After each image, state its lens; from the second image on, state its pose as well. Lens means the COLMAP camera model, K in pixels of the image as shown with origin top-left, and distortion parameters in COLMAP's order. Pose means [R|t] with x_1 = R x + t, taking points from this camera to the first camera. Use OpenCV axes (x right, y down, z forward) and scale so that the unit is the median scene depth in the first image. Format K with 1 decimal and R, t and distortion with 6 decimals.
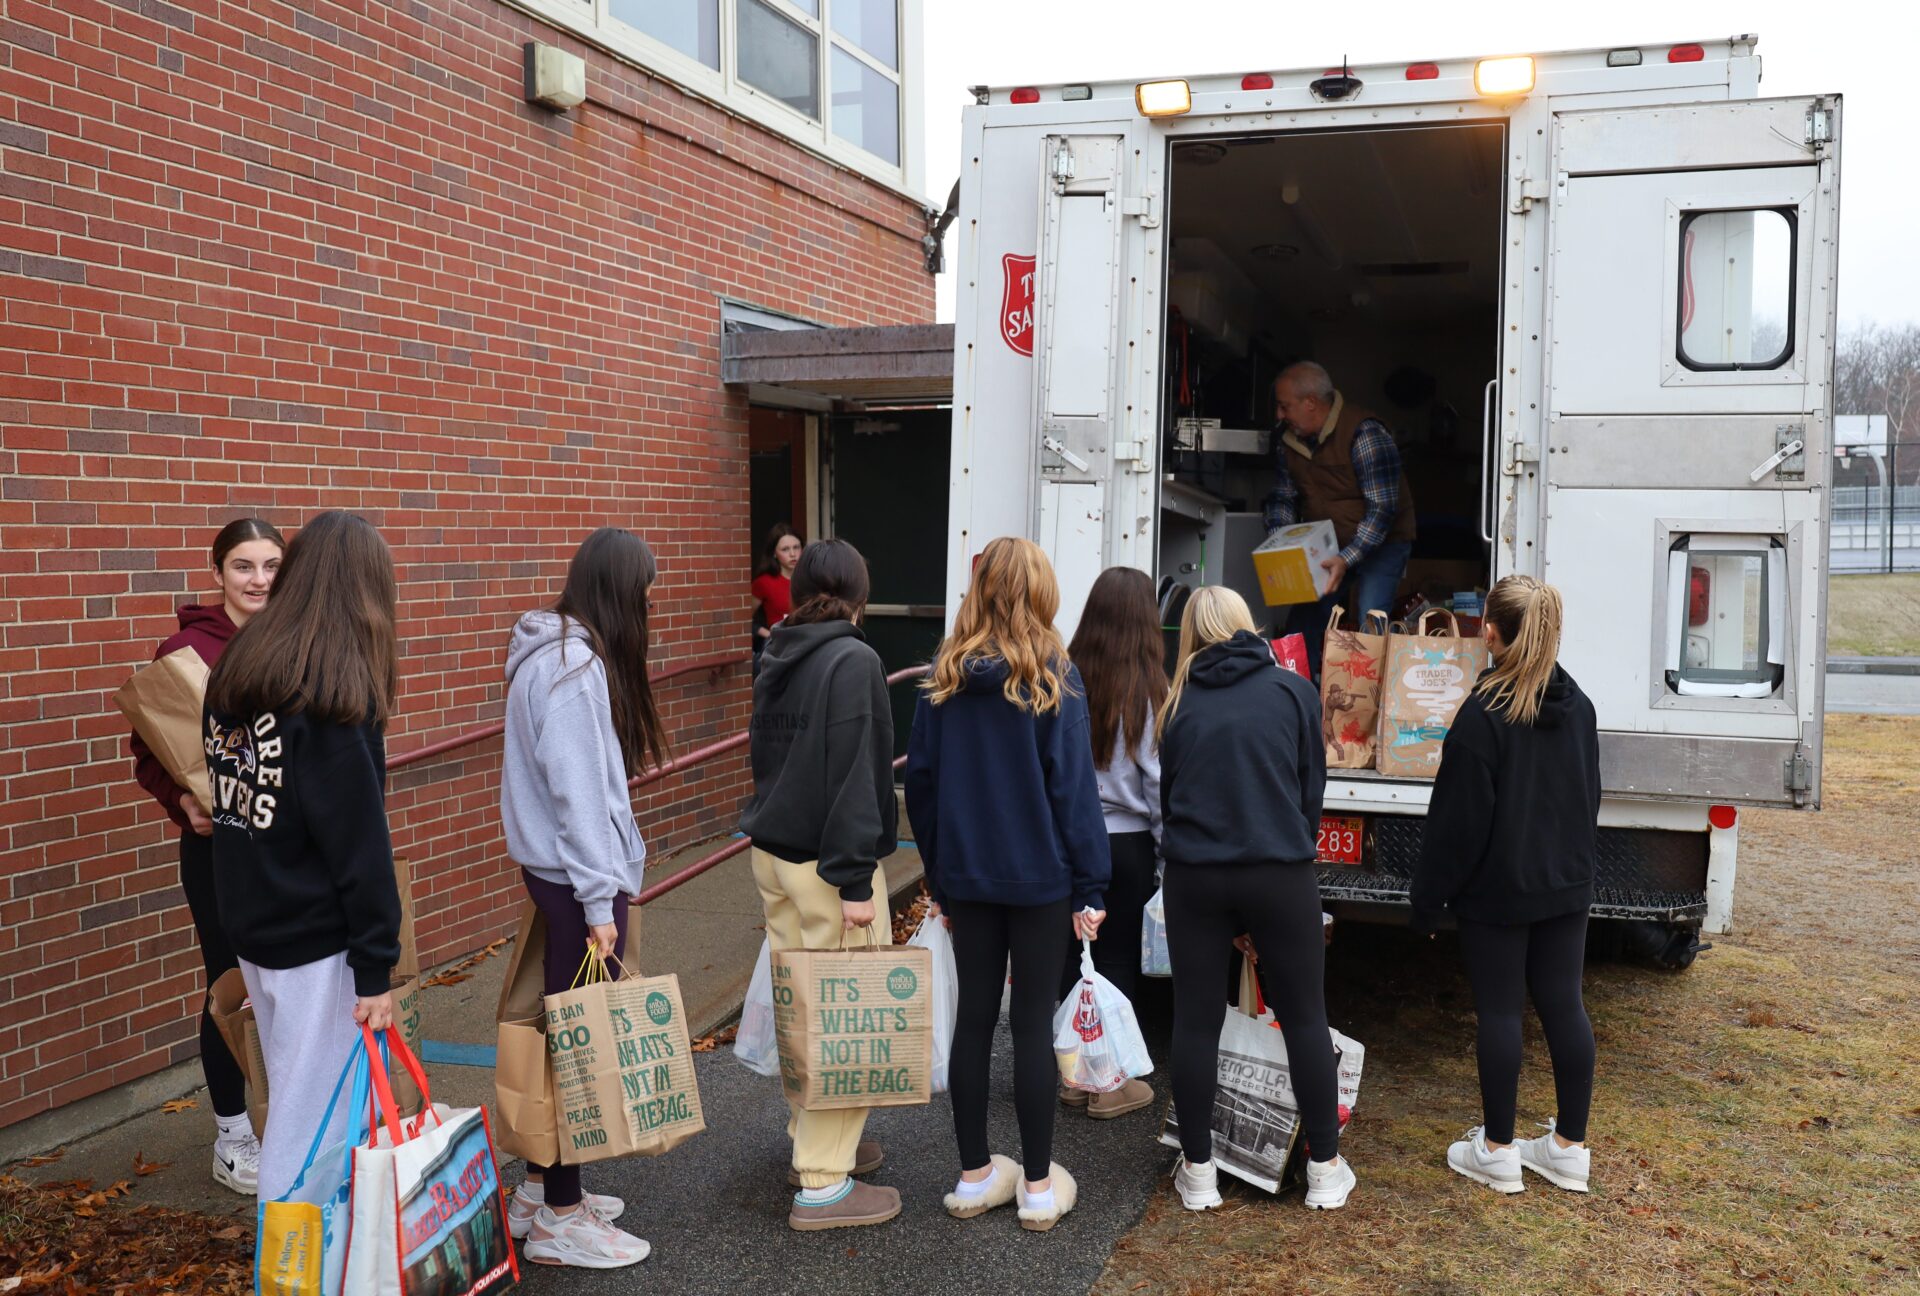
lens RADIAL K [[1808.7, 0, 960.0], [0, 1808.7, 648.0], [0, 0, 1]] dist [-0.005301, 0.017889]
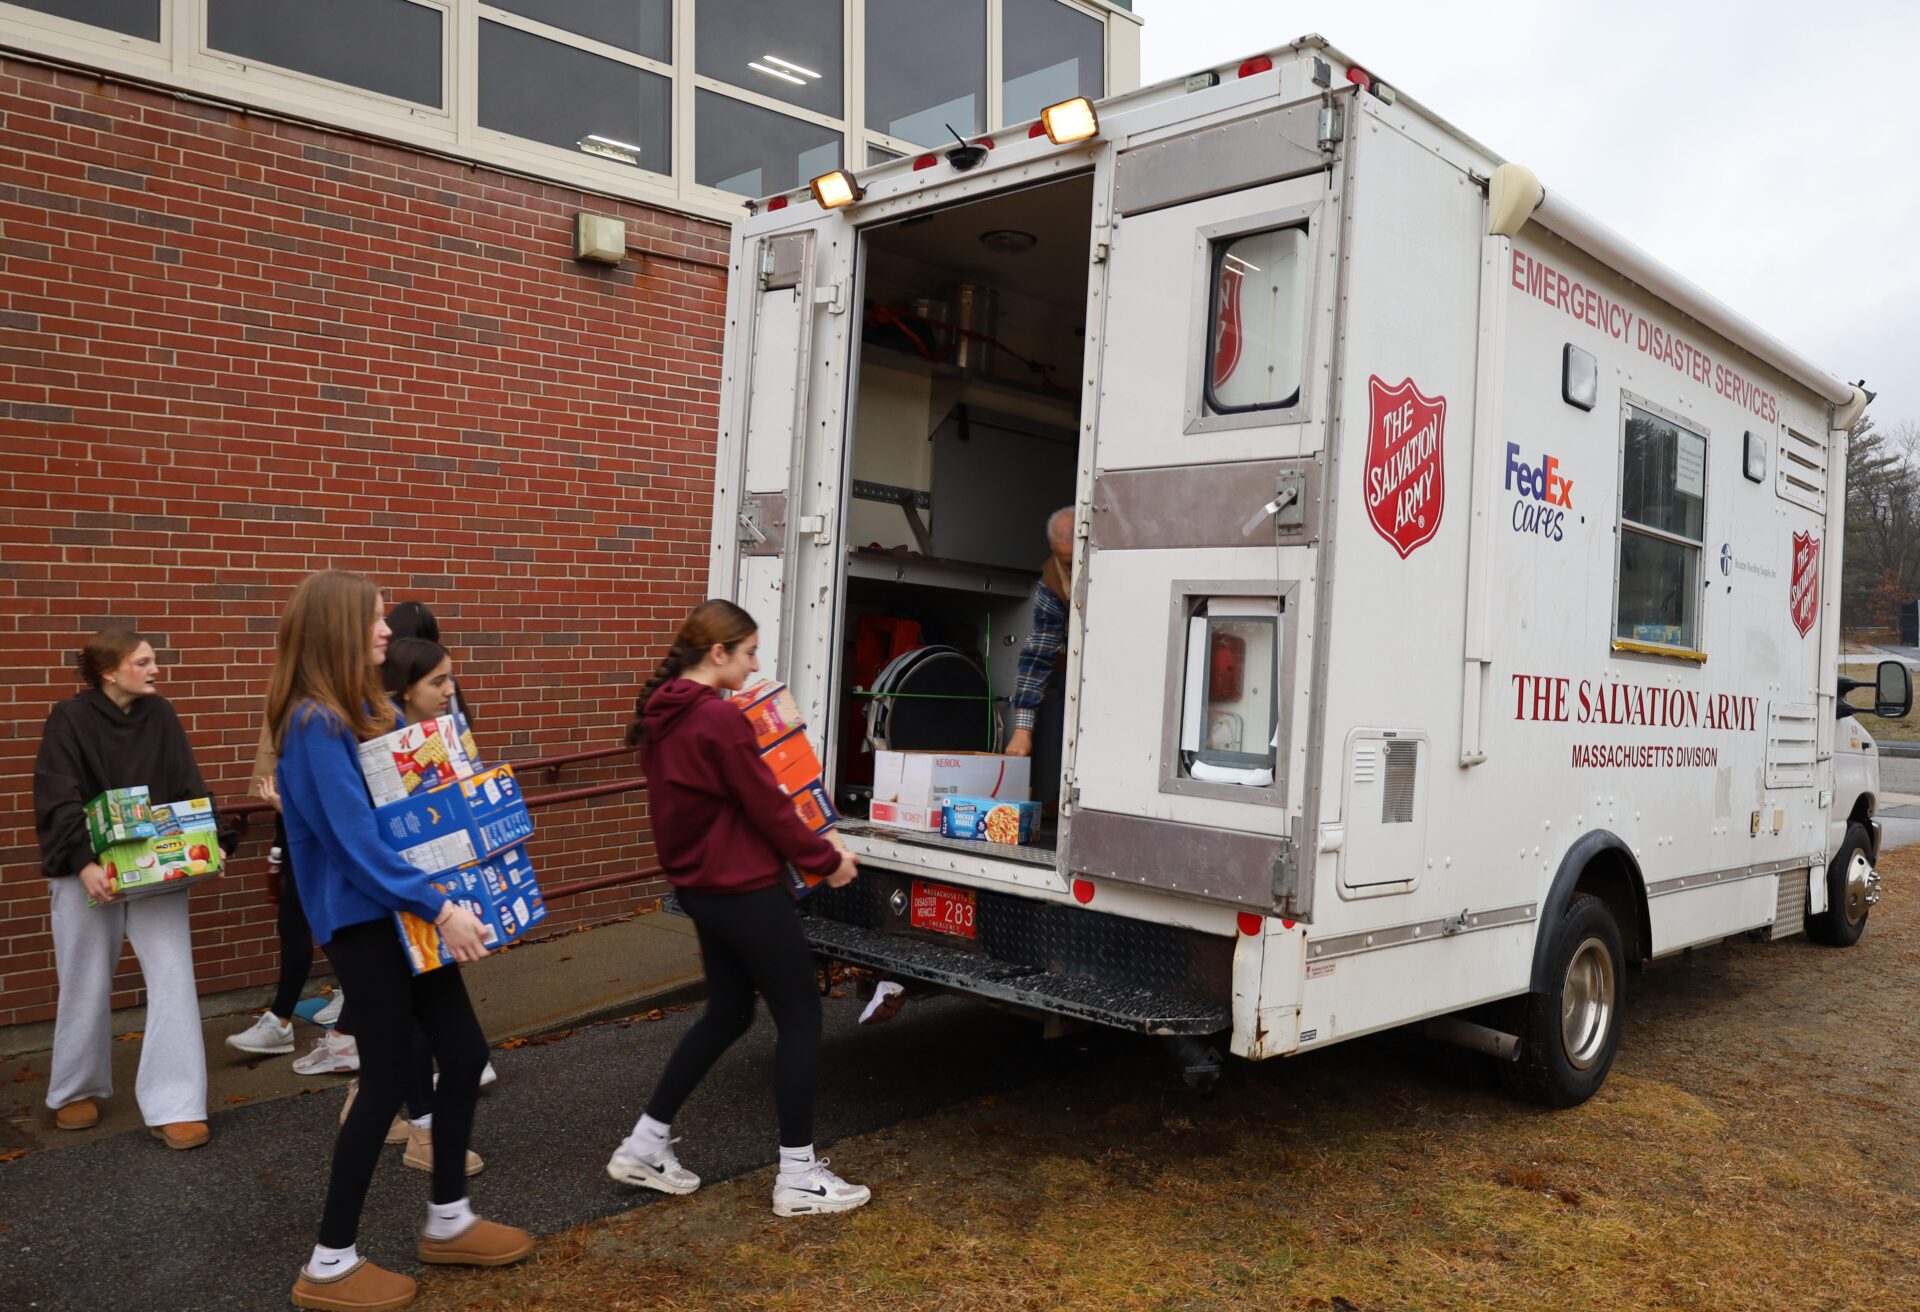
lens RADIAL K [[1514.1, 0, 962.0], [0, 1514.1, 657.4], [0, 0, 1]] dist [0.001490, -0.000314]
pose [[0.892215, 0.012371, -0.451442, 0.575469], [-0.032442, 0.998798, -0.036748, -0.002306], [0.450445, 0.047433, 0.891543, 0.258010]]
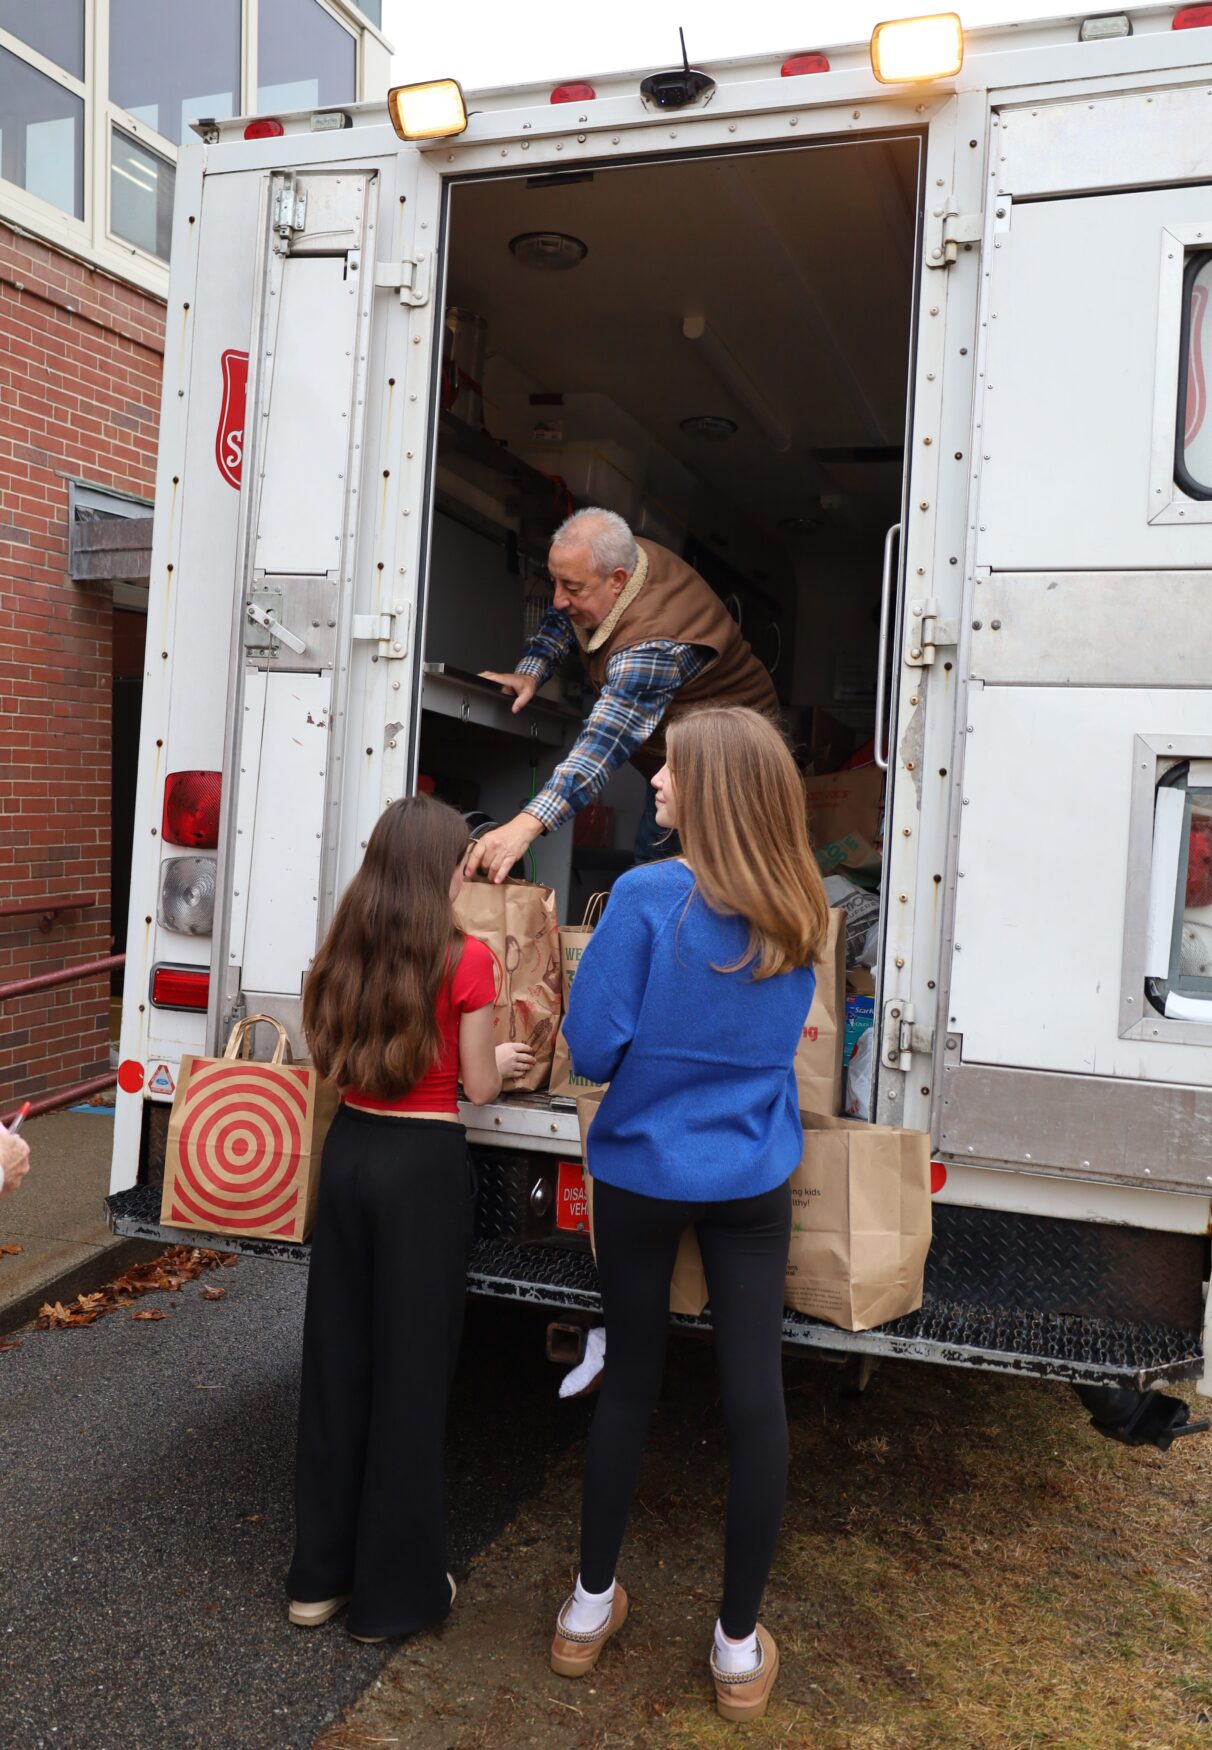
lens RADIAL K [[1514.8, 0, 565.8], [0, 1514.8, 868.9], [0, 0, 1]] dist [-0.012876, 0.001993]
pose [[0.999226, 0.025363, -0.030058, 0.187022], [-0.025632, 0.999634, -0.008599, -0.014220], [0.029829, 0.009363, 0.999511, 0.430694]]
